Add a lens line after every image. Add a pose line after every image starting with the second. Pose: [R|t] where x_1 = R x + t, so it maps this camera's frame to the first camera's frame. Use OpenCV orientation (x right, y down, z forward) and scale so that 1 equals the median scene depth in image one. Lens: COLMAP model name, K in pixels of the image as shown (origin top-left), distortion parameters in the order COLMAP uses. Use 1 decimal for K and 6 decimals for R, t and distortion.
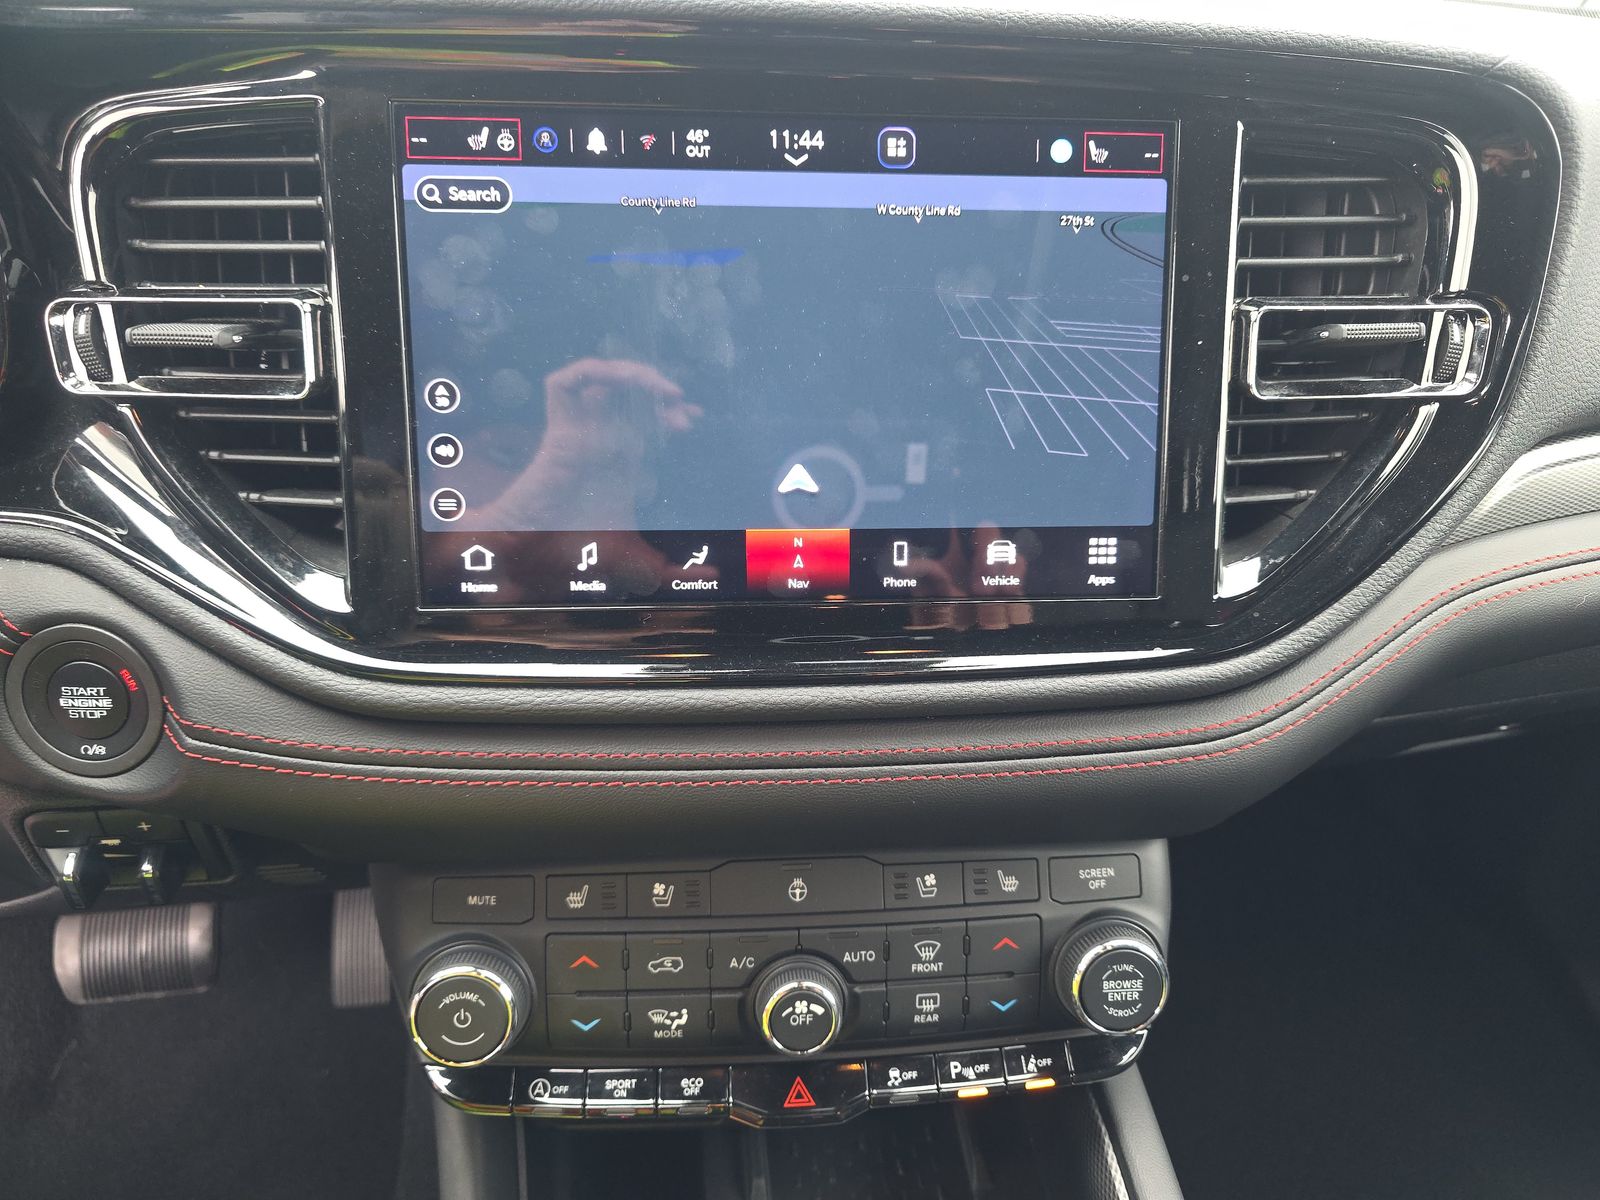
lens RADIAL K [[1070.4, 0, 800.8], [0, 1070.4, 602.9], [0, 0, 1]] dist [0.007188, -0.007370]
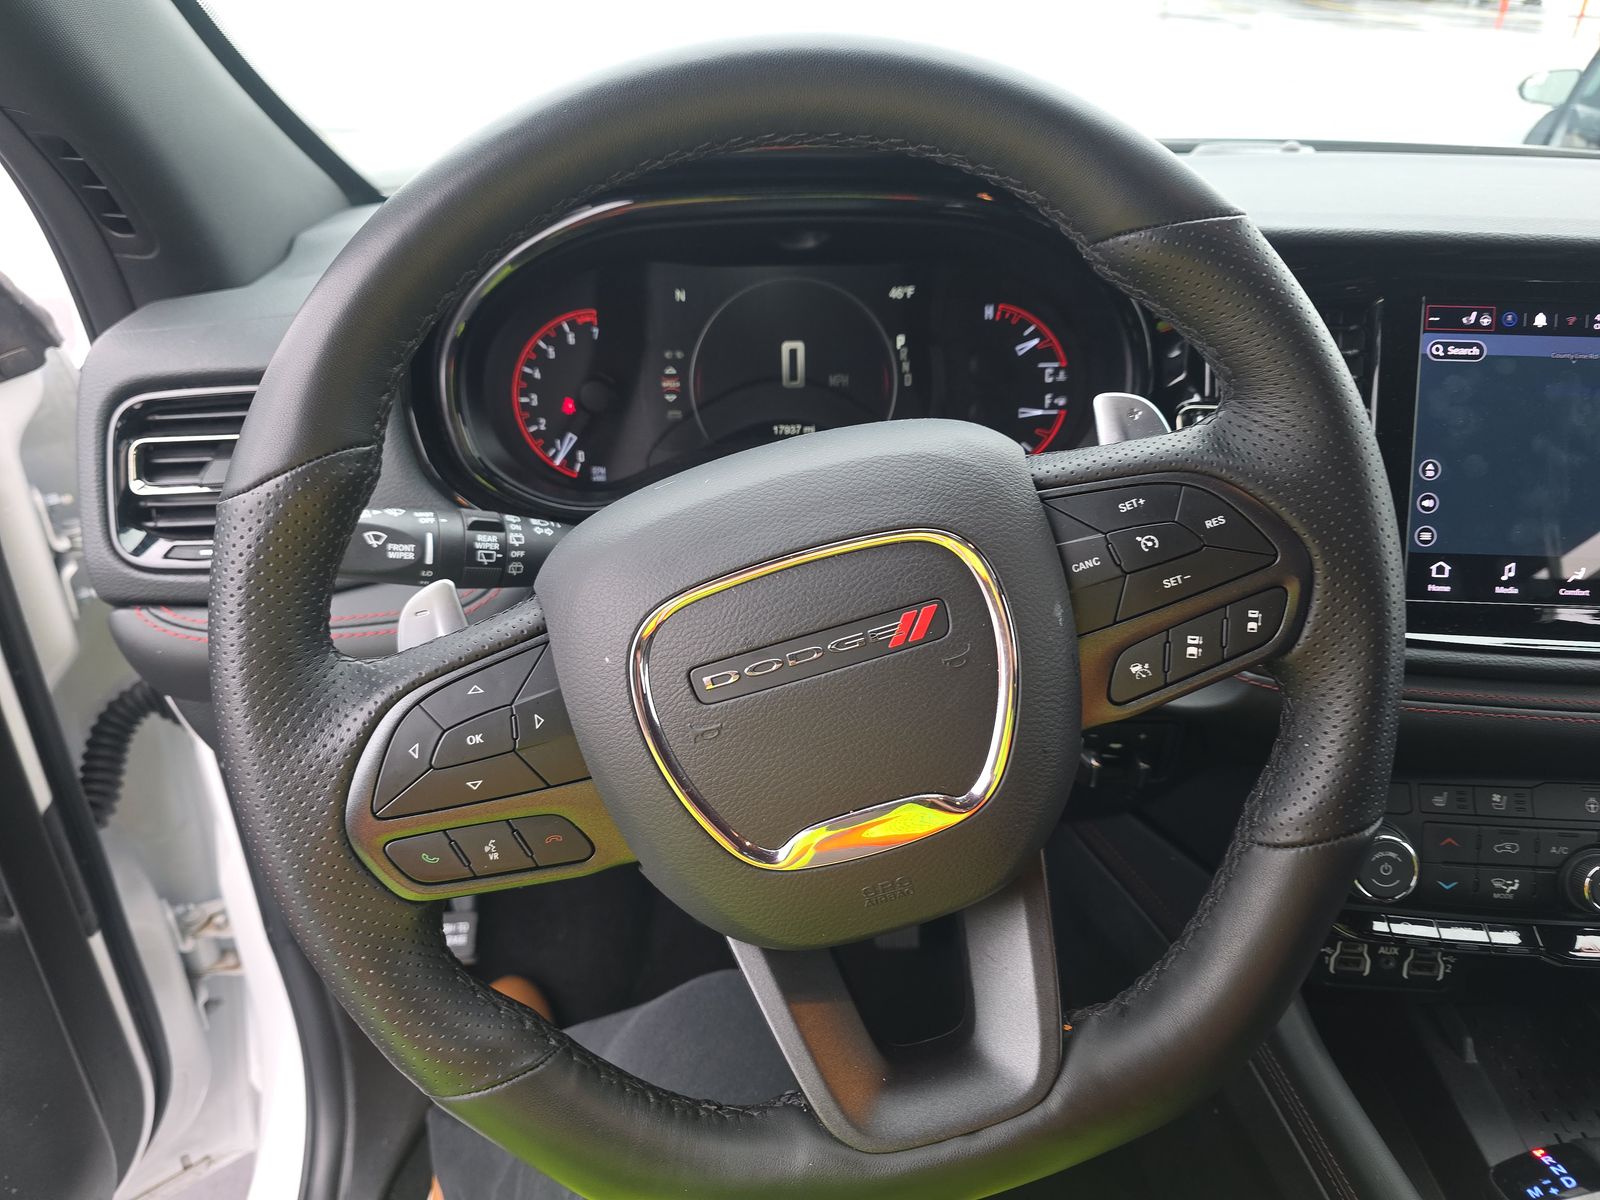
lens RADIAL K [[1070.4, 0, 798.8], [0, 1070.4, 595.9], [0, 0, 1]] dist [0.007188, -0.007370]
pose [[0.992742, 0.039864, -0.113464, -1.089132], [-0.047803, 0.996530, -0.068131, 0.155355], [0.110354, 0.073061, 0.991203, -0.712472]]
